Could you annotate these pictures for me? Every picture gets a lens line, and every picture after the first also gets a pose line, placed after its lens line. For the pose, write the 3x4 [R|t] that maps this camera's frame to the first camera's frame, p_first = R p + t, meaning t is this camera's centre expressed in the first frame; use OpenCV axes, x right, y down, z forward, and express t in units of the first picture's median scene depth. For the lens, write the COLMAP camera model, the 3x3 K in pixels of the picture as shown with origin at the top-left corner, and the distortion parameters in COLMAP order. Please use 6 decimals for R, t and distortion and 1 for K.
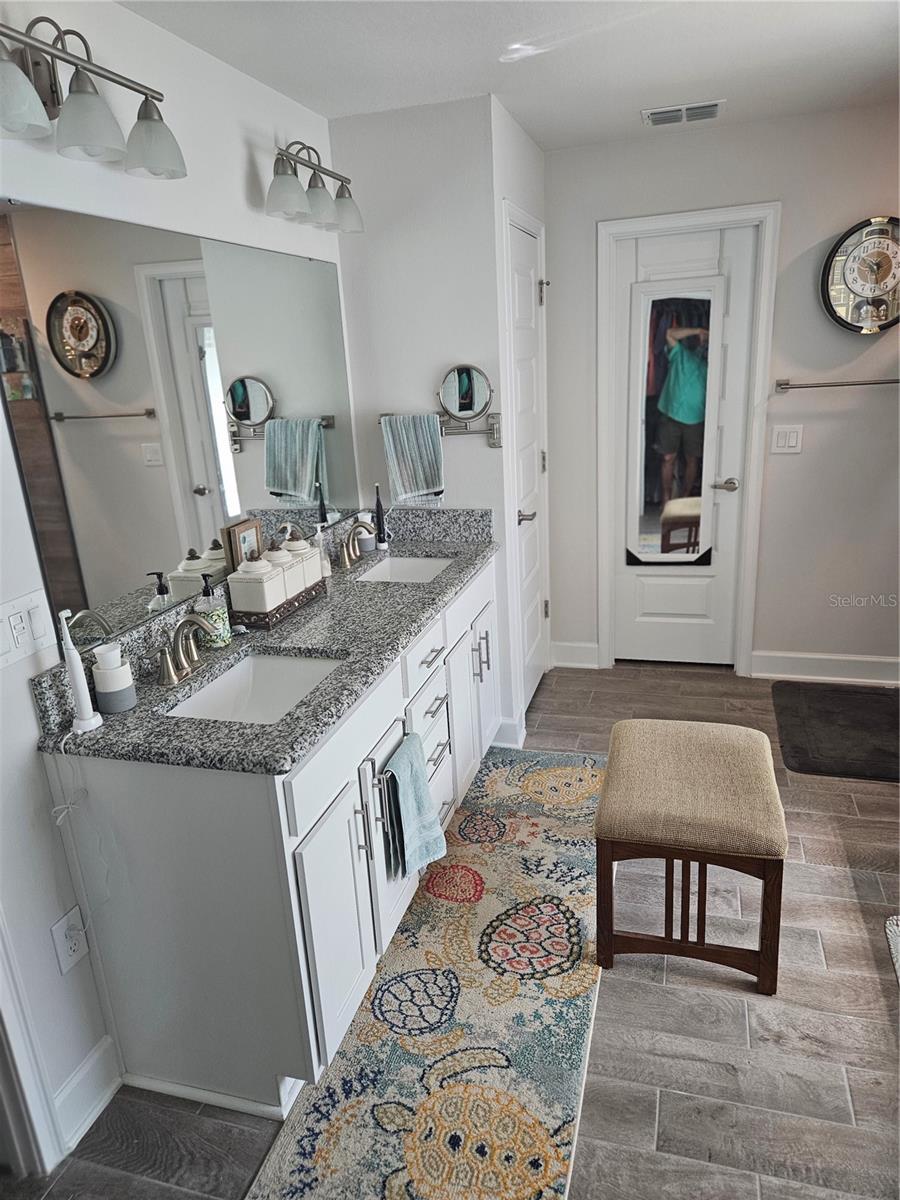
lens RADIAL K [[779.5, 0, 446.6], [0, 779.5, 605.0], [0, 0, 1]] dist [0.088953, -0.069706]
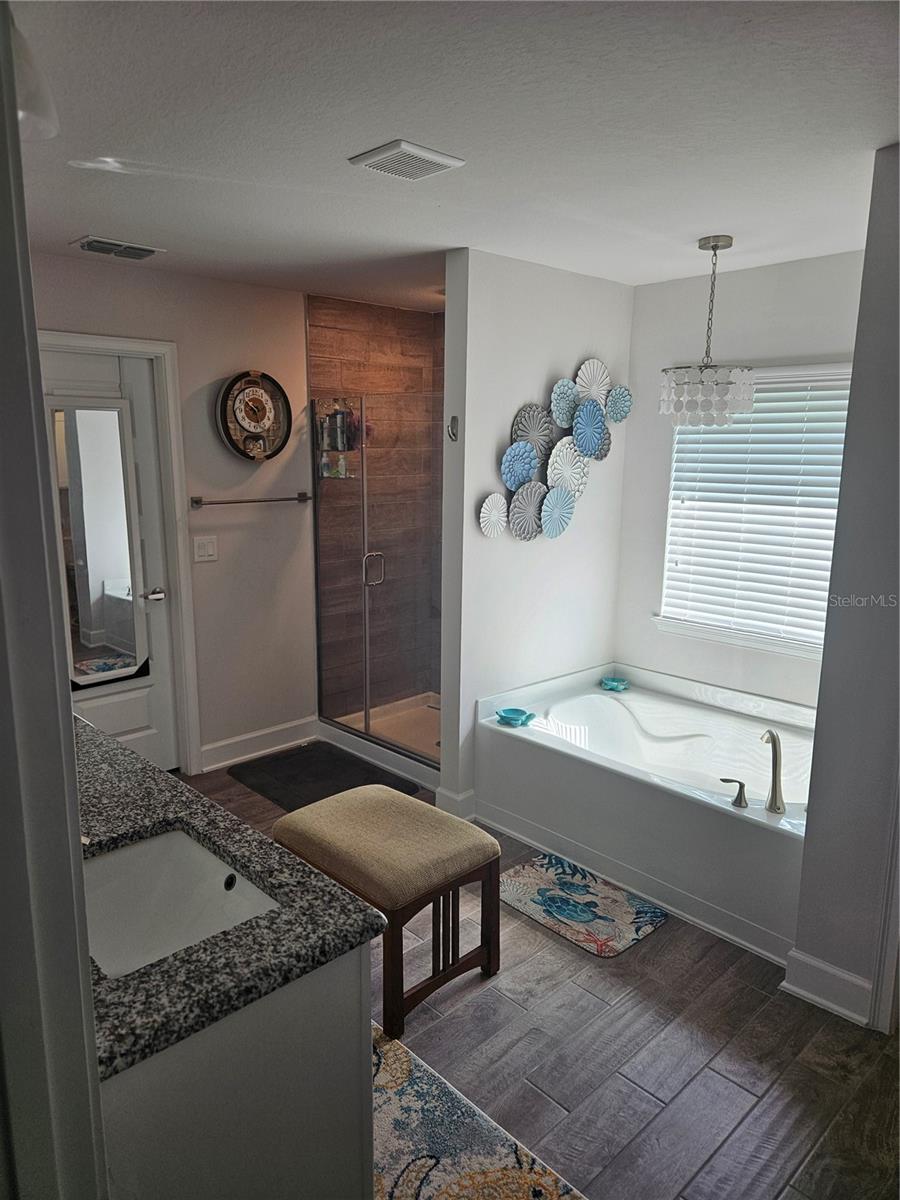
lens RADIAL K [[779.5, 0, 446.6], [0, 779.5, 605.0], [0, 0, 1]] dist [0.088953, -0.069706]
pose [[0.518548, -0.114180, 0.847391, -0.643339], [0.232009, 0.972652, -0.010916, -0.080767], [-0.822970, 0.202263, 0.530857, 0.294035]]
